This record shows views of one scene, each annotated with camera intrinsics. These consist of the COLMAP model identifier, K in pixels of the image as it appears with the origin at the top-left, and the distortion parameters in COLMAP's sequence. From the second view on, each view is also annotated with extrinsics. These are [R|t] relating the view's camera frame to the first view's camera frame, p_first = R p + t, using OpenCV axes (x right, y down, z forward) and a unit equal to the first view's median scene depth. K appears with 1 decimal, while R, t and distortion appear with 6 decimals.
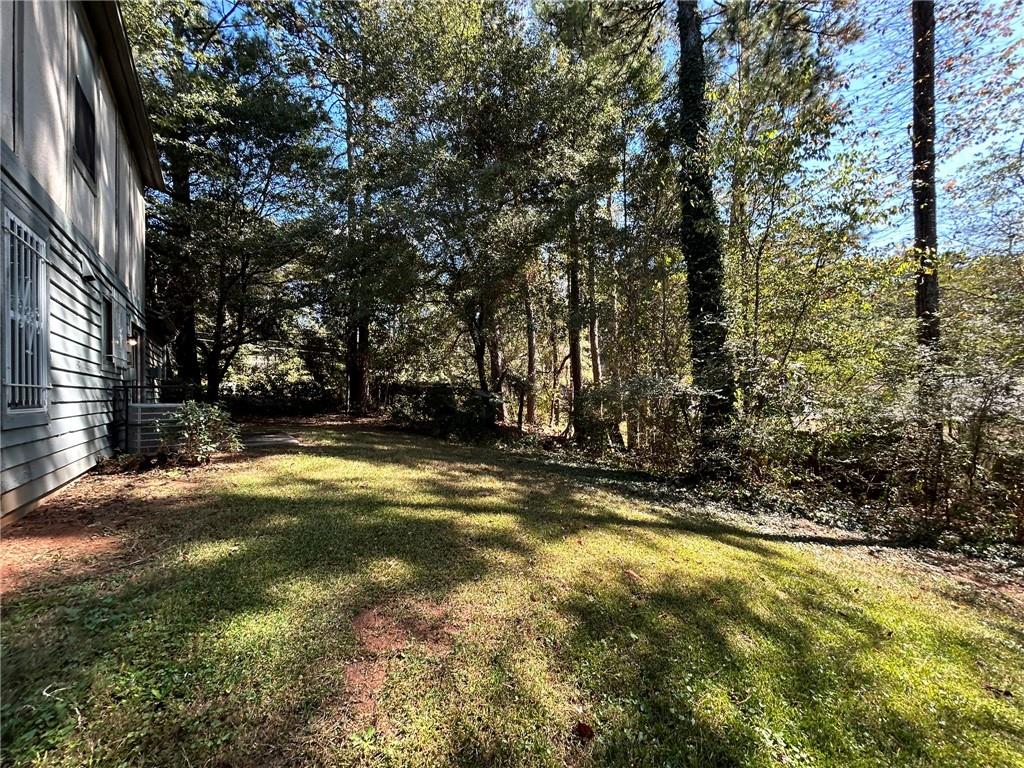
lens RADIAL K [[409.6, 0, 510.1], [0, 409.6, 387.2], [0, 0, 1]] dist [0.000002, 0.000776]
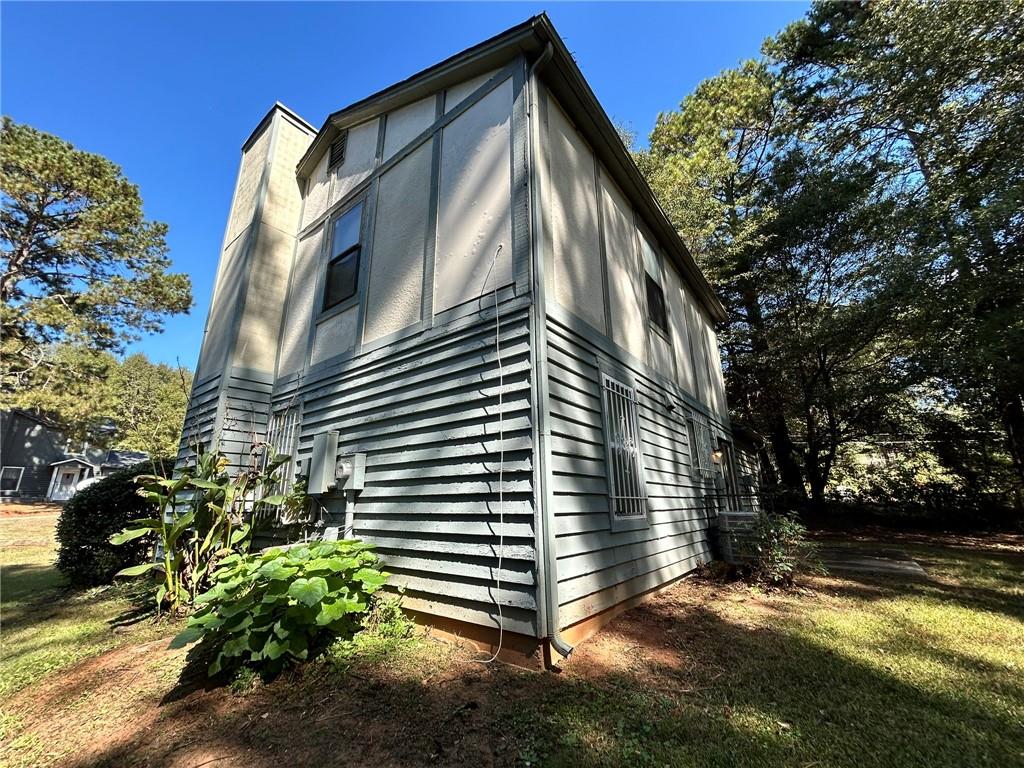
lens RADIAL K [[409.6, 0, 510.1], [0, 409.6, 387.2], [0, 0, 1]] dist [0.000002, 0.000776]
pose [[0.286615, -0.249680, -0.924939, 0.010021], [0.014045, 0.966434, -0.256530, -0.006263], [0.957943, 0.060535, 0.280501, 0.112009]]
